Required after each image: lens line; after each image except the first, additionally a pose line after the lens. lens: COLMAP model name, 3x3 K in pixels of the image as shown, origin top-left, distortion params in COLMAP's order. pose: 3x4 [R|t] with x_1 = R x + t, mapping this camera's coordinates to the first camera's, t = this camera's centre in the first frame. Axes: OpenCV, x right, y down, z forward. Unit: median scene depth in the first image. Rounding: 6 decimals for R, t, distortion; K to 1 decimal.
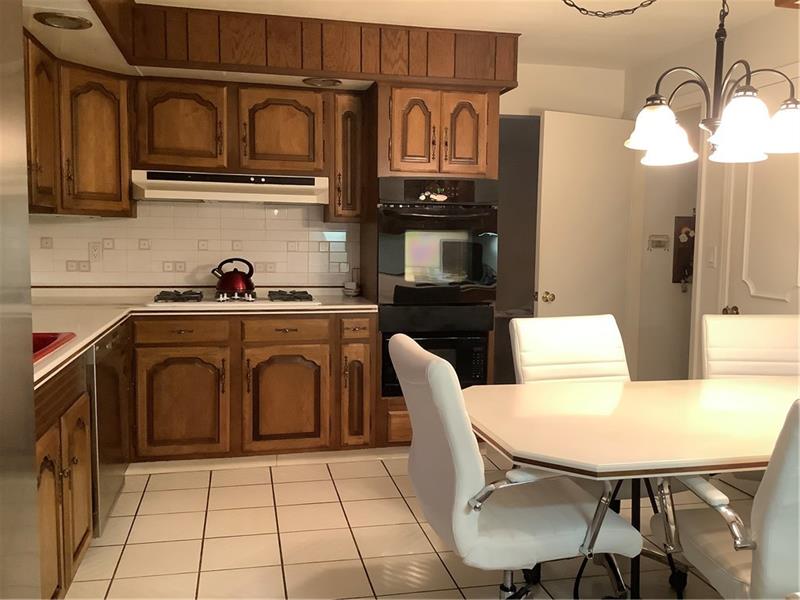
lens RADIAL K [[713.9, 0, 400.0], [0, 713.9, 300.0], [0, 0, 1]] dist [0.095087, -0.001824]
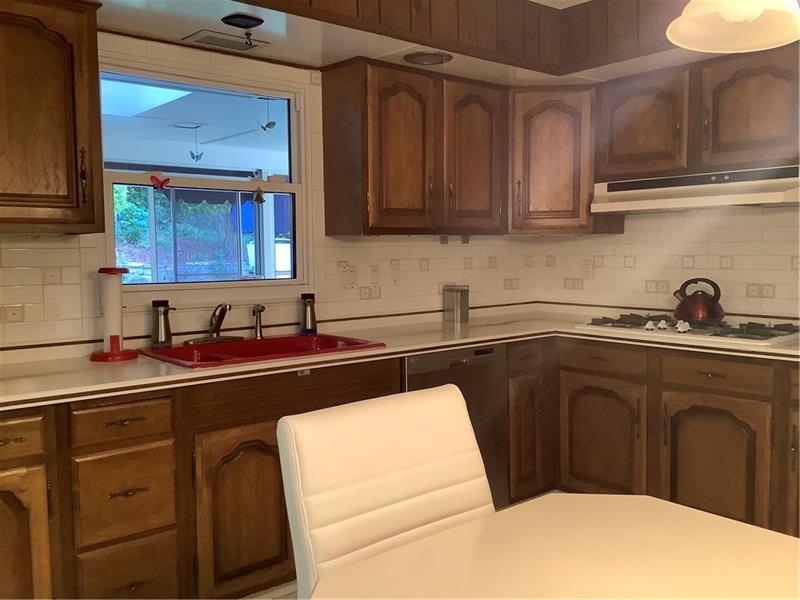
lens RADIAL K [[718.9, 0, 400.0], [0, 718.9, 300.0], [0, 0, 1]] dist [0.017662, 0.006405]
pose [[0.460258, 0.046389, -0.886572, 0.350177], [-0.066627, 0.997622, 0.017611, -0.027051], [0.885282, 0.050965, 0.462254, 0.345353]]
